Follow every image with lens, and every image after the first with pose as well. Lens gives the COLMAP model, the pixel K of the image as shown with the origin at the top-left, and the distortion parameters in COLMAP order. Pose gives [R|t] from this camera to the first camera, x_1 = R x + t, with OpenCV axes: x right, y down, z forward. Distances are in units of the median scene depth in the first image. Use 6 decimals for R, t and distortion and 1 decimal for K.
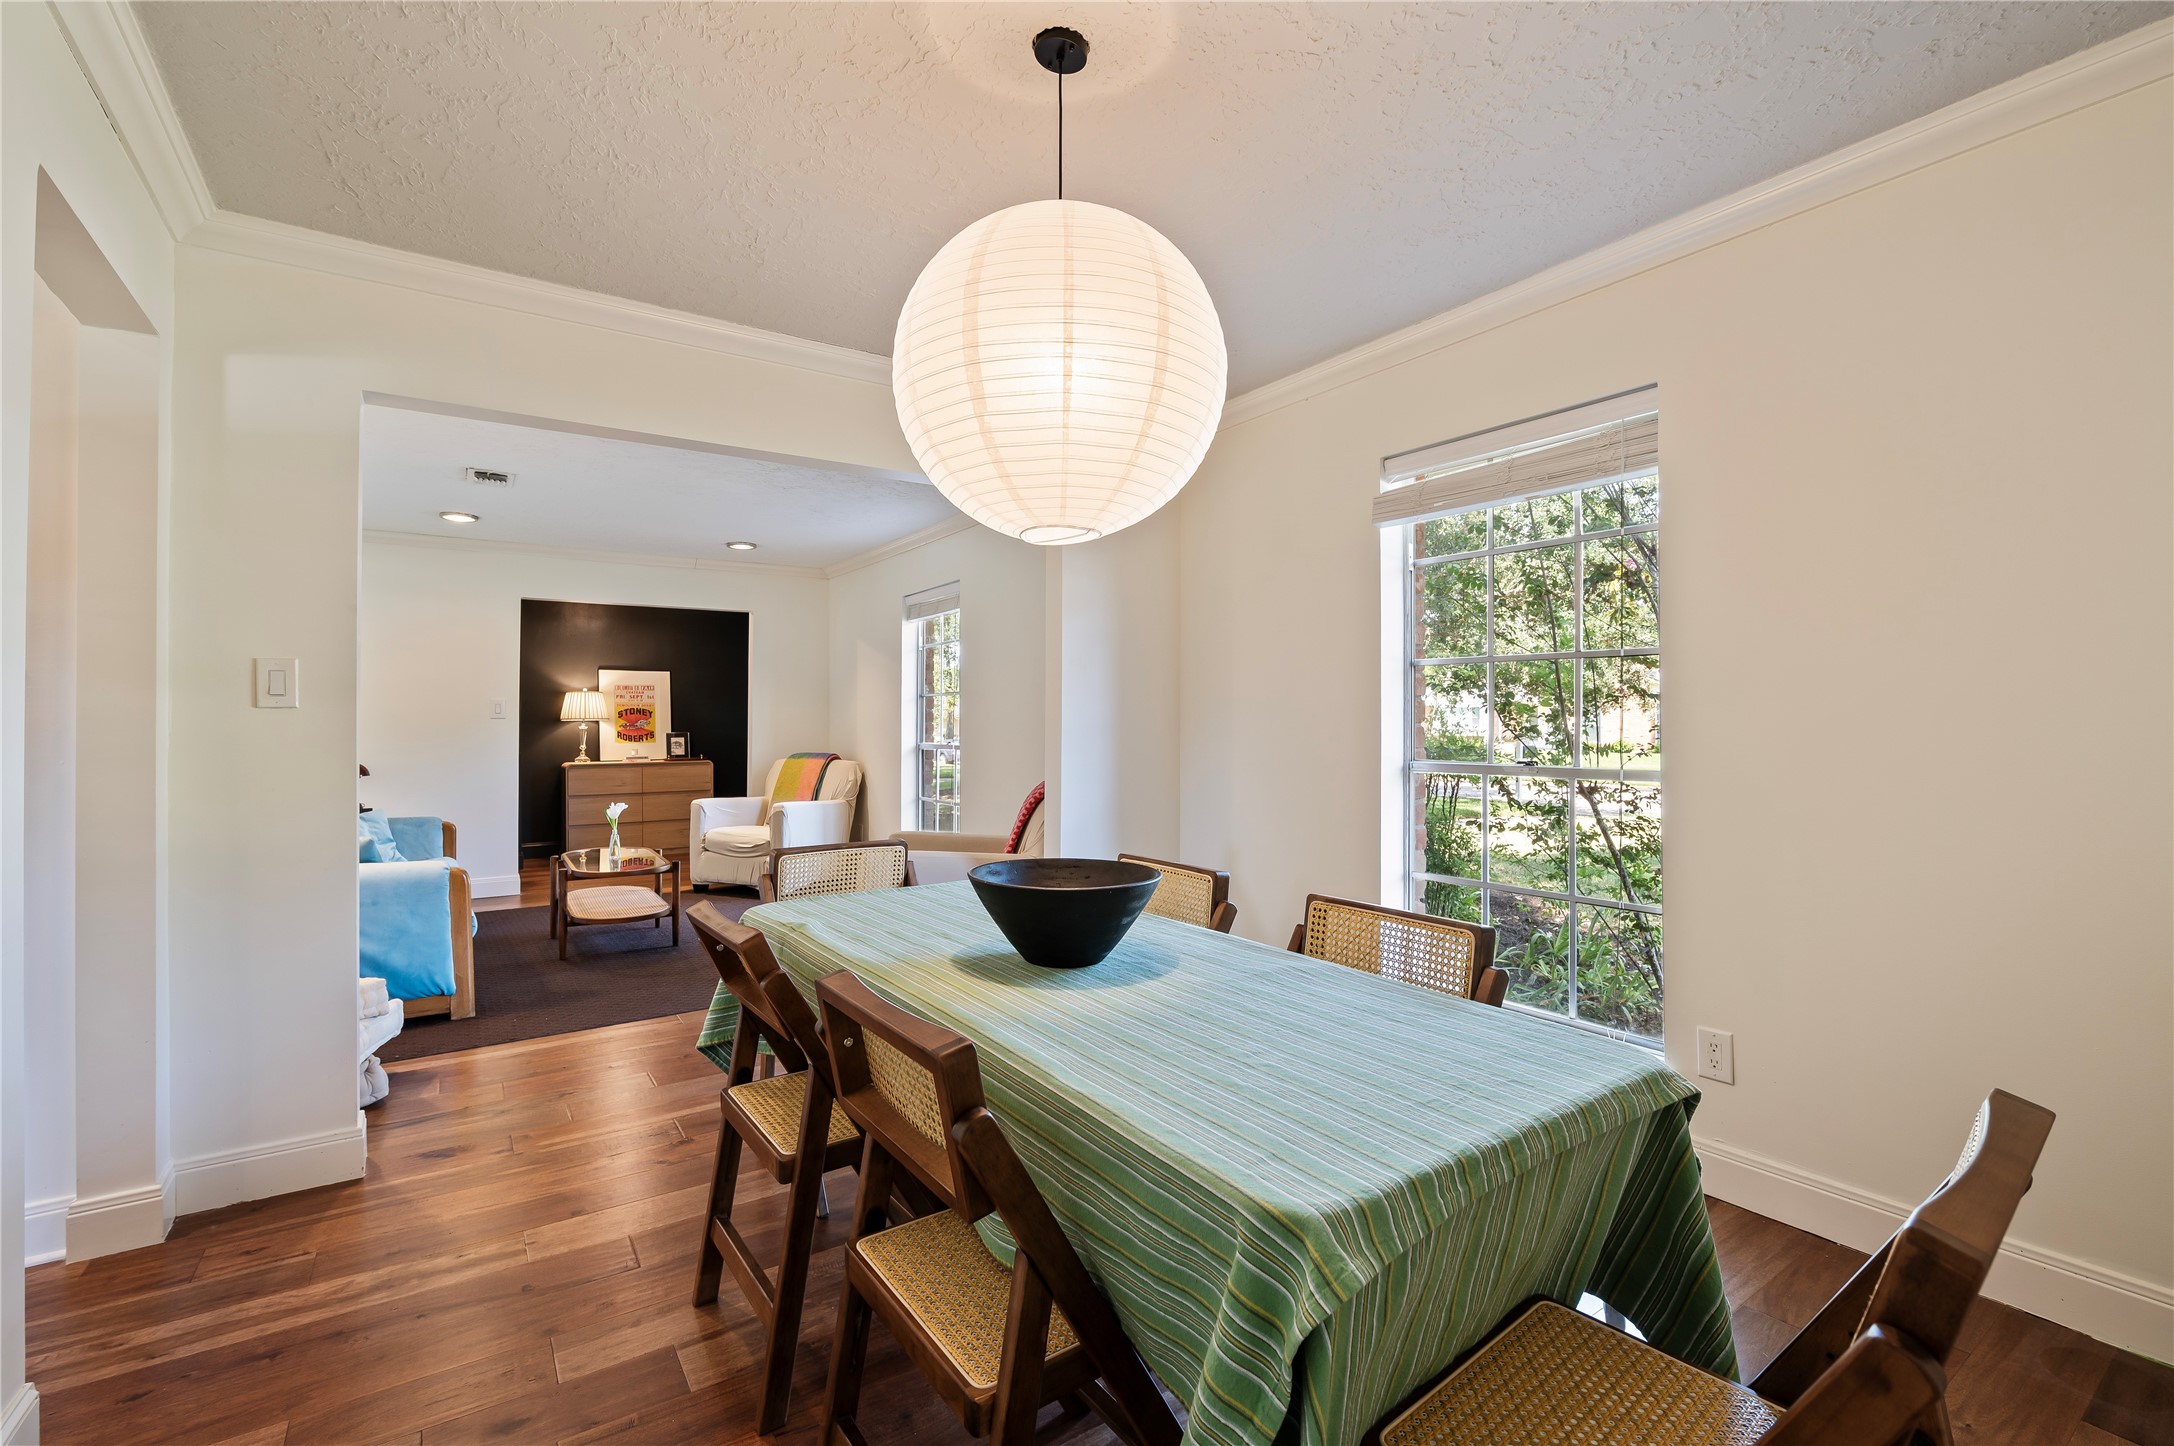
lens RADIAL K [[955.1, 0, 1097.7], [0, 955.1, 719.6], [0, 0, 1]] dist [0.002201, 0.000116]
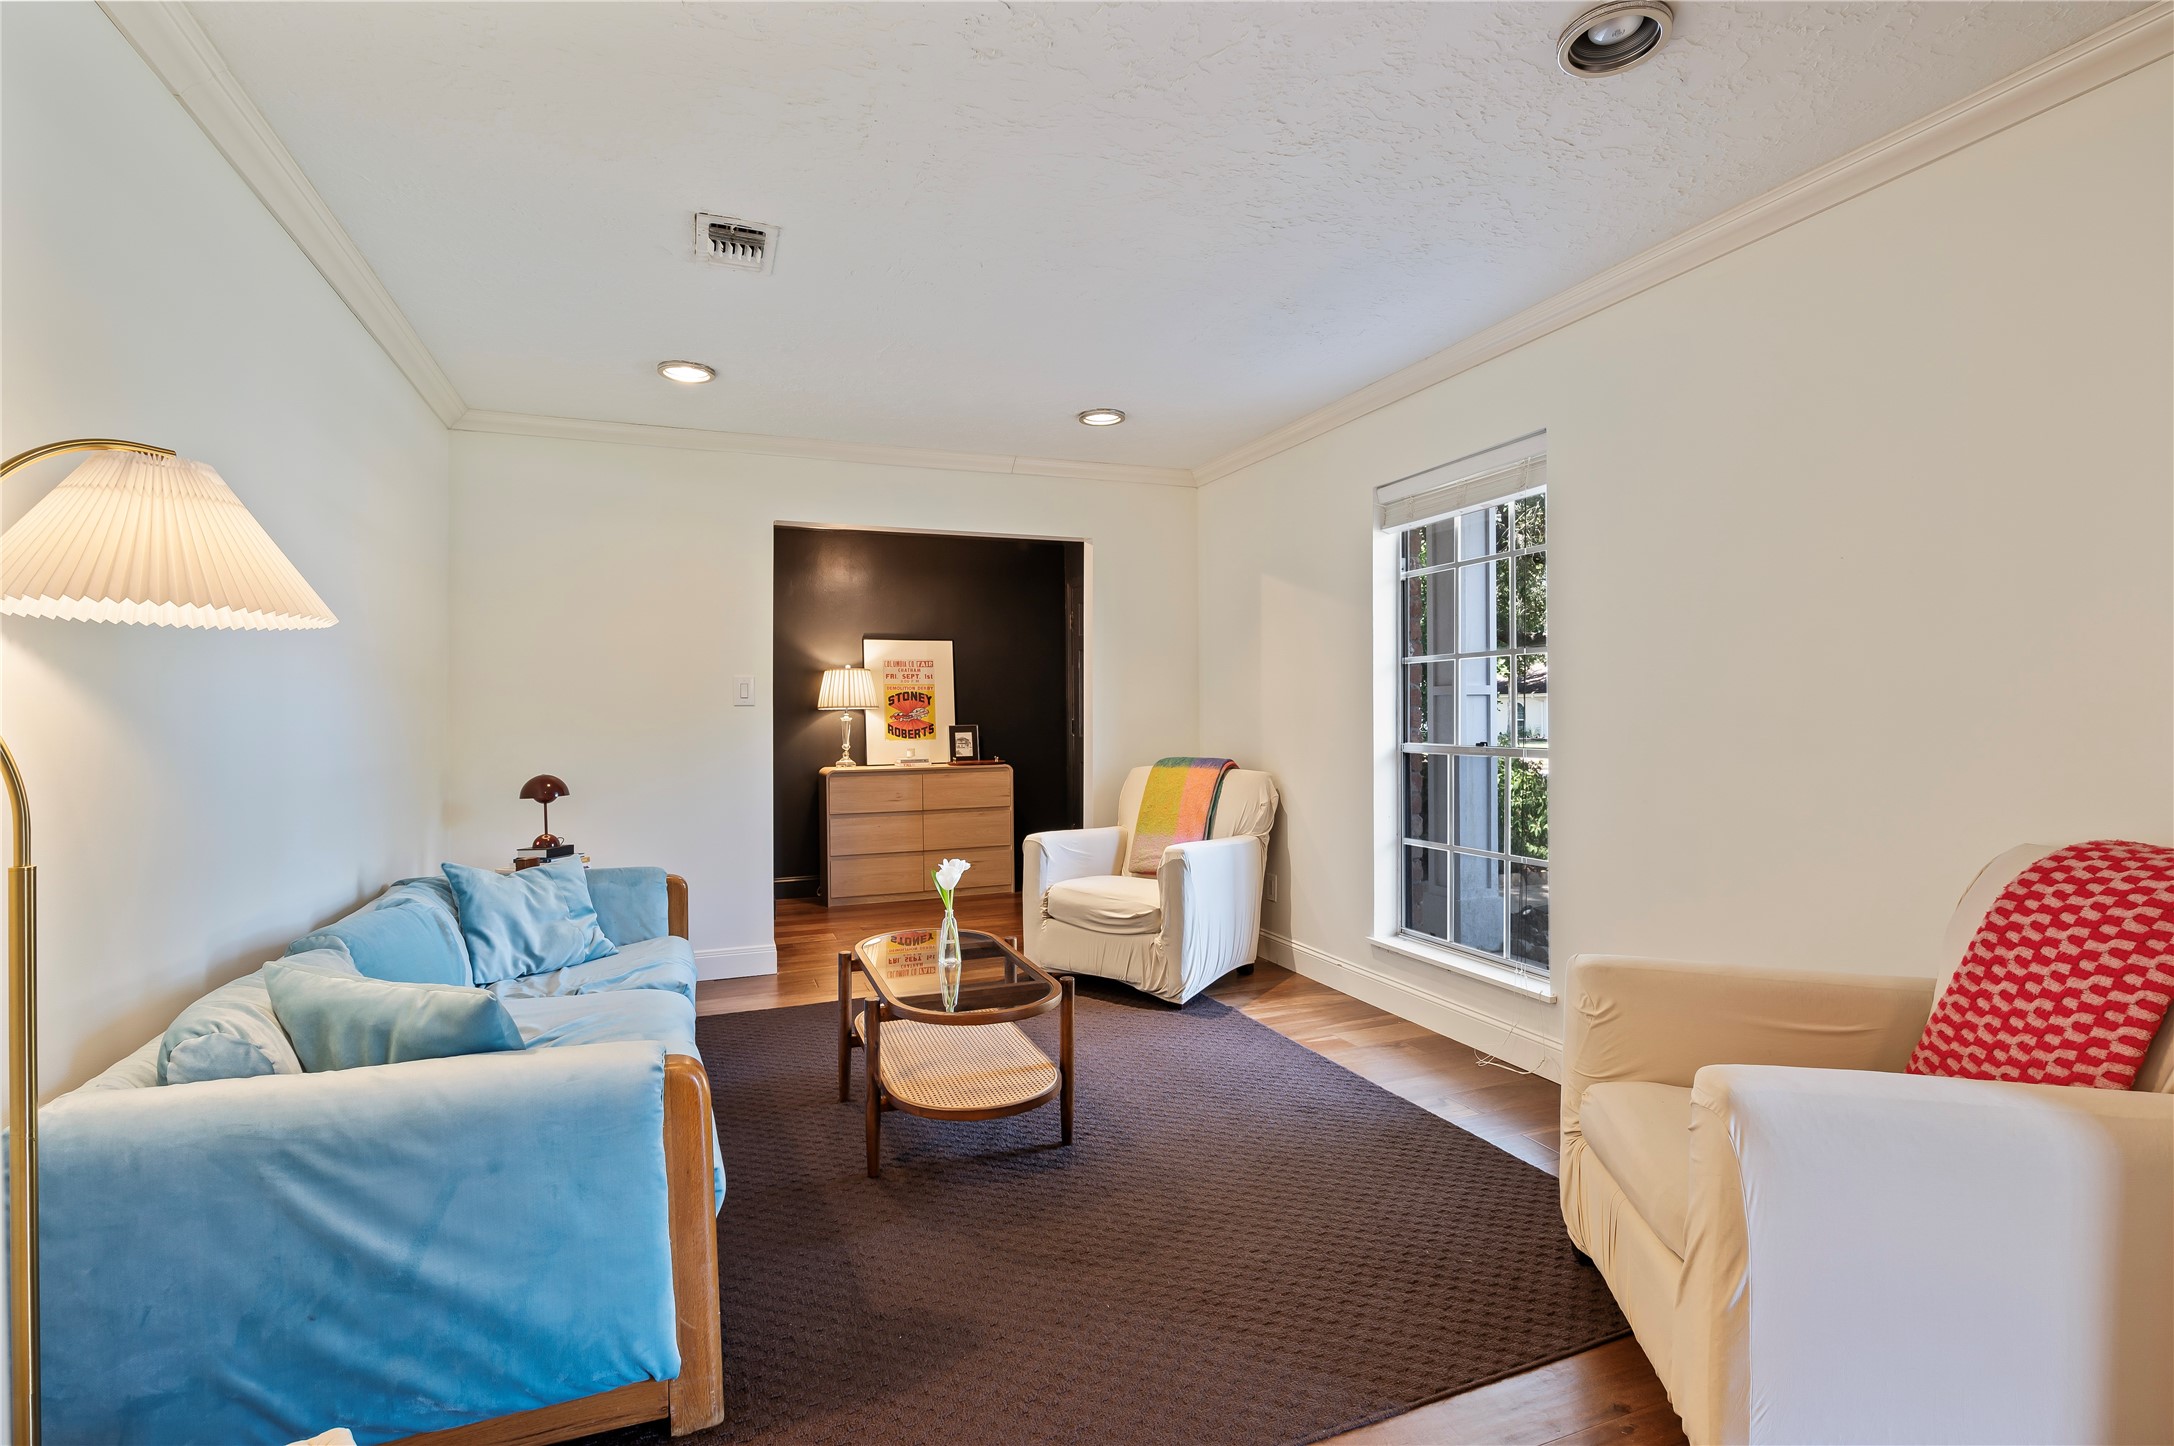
lens RADIAL K [[1047.6, 0, 1084.4], [0, 1047.6, 722.6], [0, 0, 1]] dist [-0.002509, -0.000080]
pose [[0.972399, -0.002614, -0.233308, -0.199581], [0.005502, 0.999916, 0.011731, 0.003105], [0.233258, -0.012691, 0.972332, 0.304897]]
